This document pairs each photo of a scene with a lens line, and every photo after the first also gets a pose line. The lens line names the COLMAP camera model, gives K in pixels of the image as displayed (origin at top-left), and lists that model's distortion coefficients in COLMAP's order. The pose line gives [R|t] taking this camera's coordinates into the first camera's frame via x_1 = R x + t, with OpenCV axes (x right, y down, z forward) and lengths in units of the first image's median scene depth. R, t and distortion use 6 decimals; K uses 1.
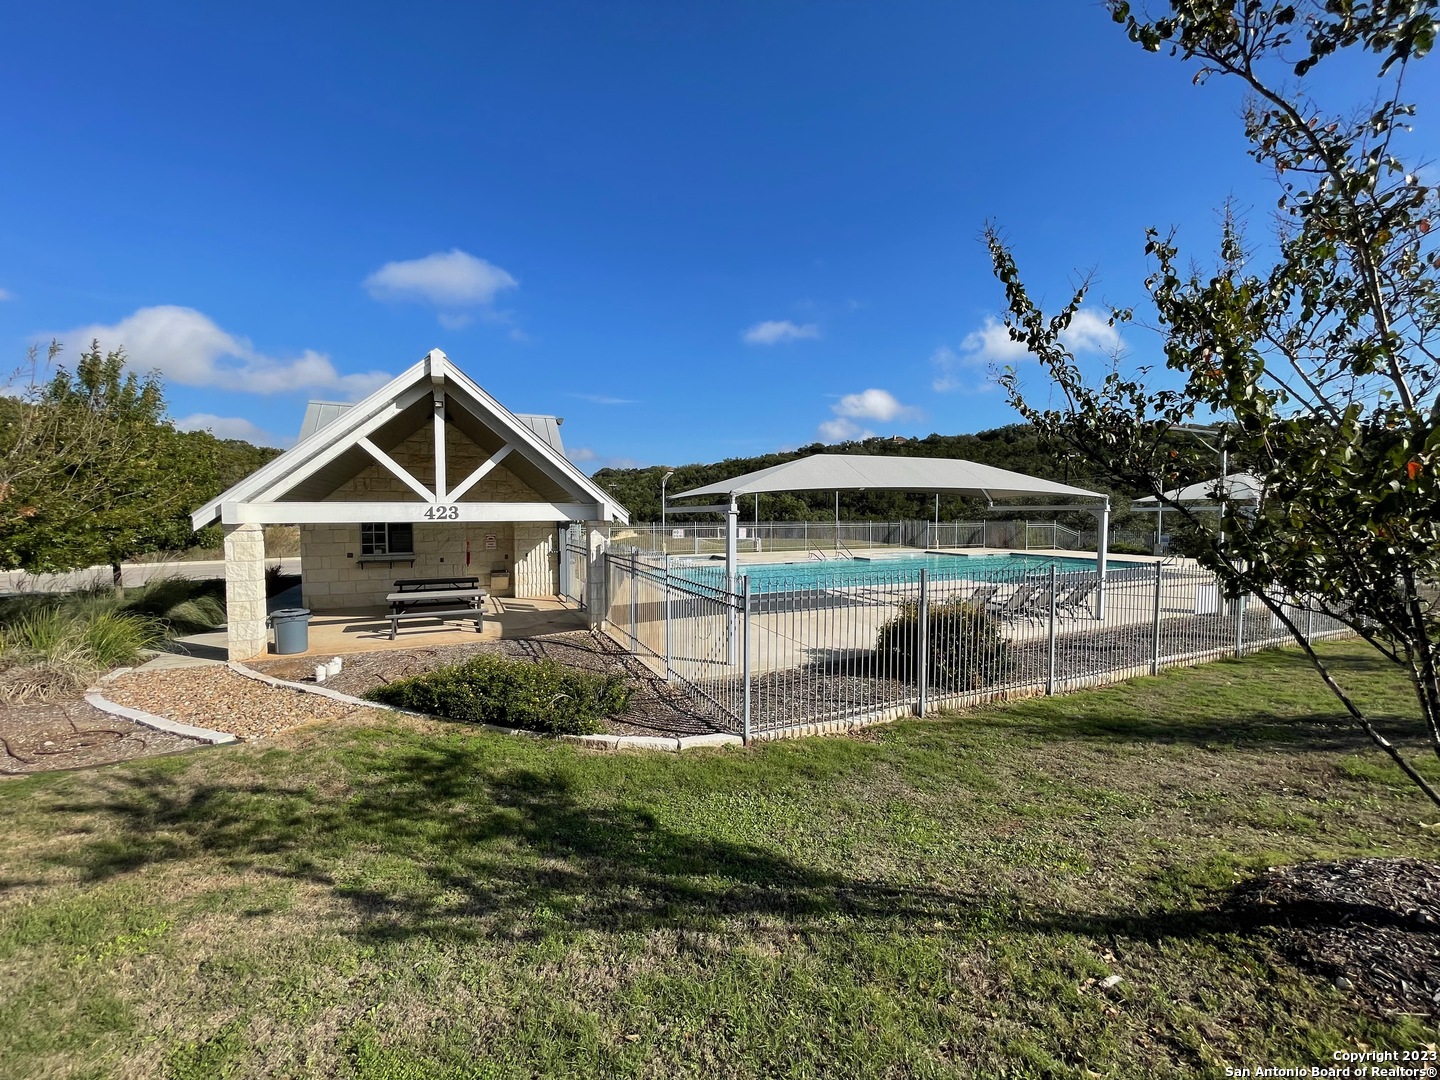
lens RADIAL K [[571.6, 0, 715.7], [0, 571.6, 538.1], [0, 0, 1]] dist [-0.001748, -0.000217]
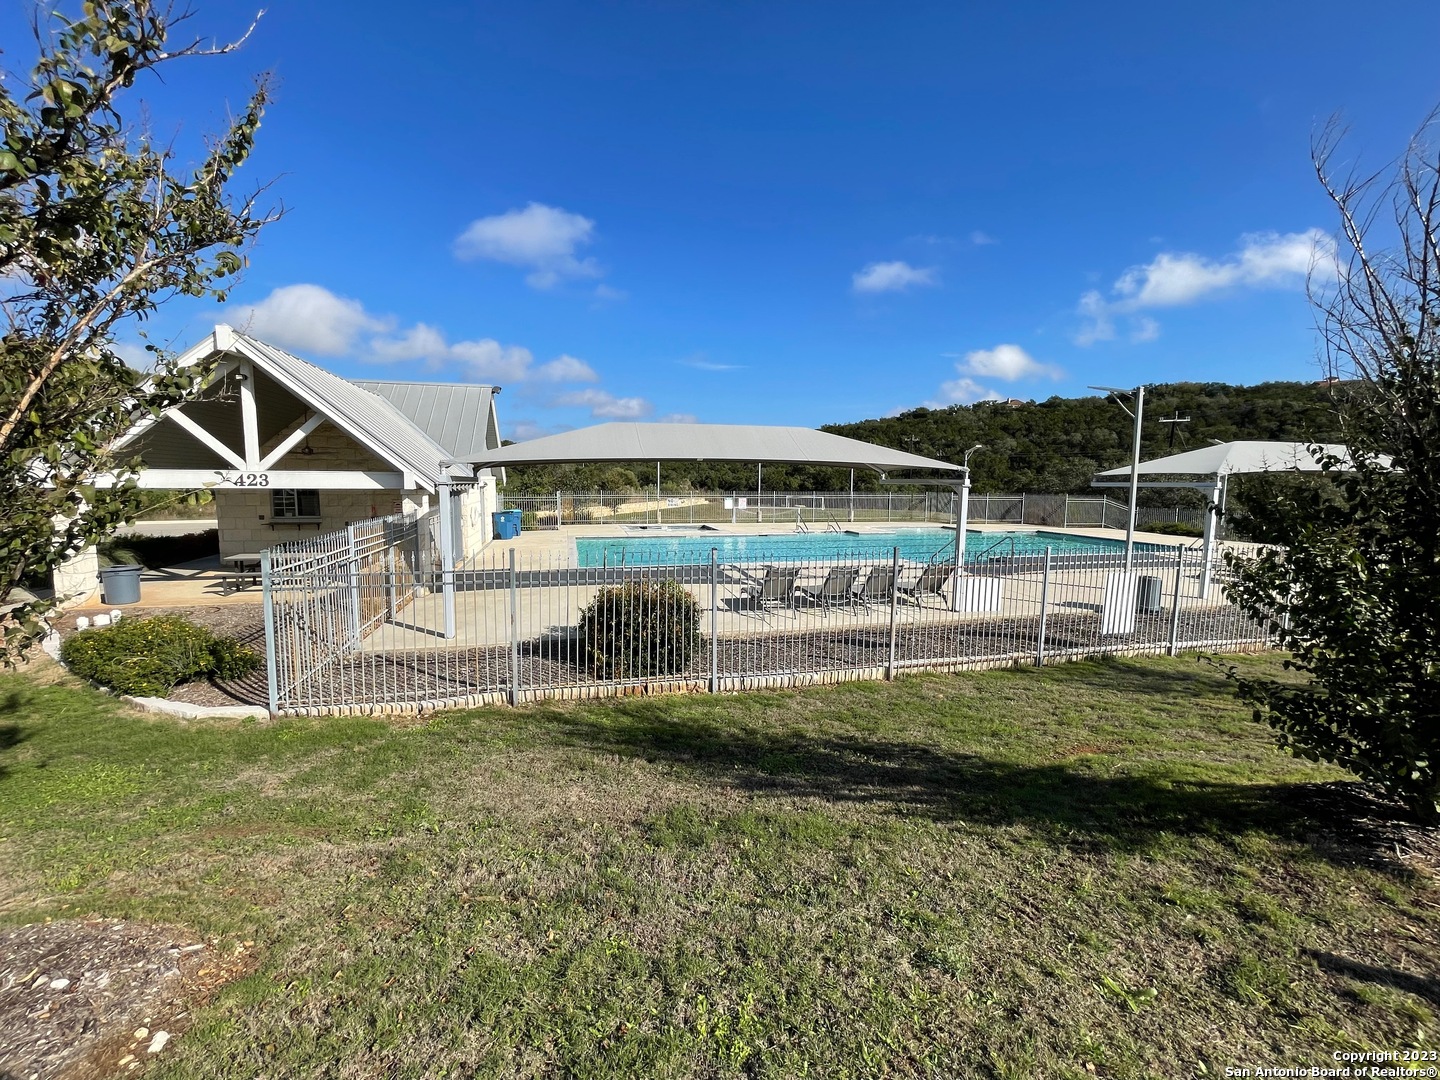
lens RADIAL K [[571.6, 0, 715.7], [0, 571.6, 538.1], [0, 0, 1]] dist [-0.001748, -0.000217]
pose [[0.983811, 0.029373, -0.176788, 0.487017], [-0.019290, 0.998102, 0.058484, -0.013108], [0.178170, -0.054127, 0.982510, 0.088143]]
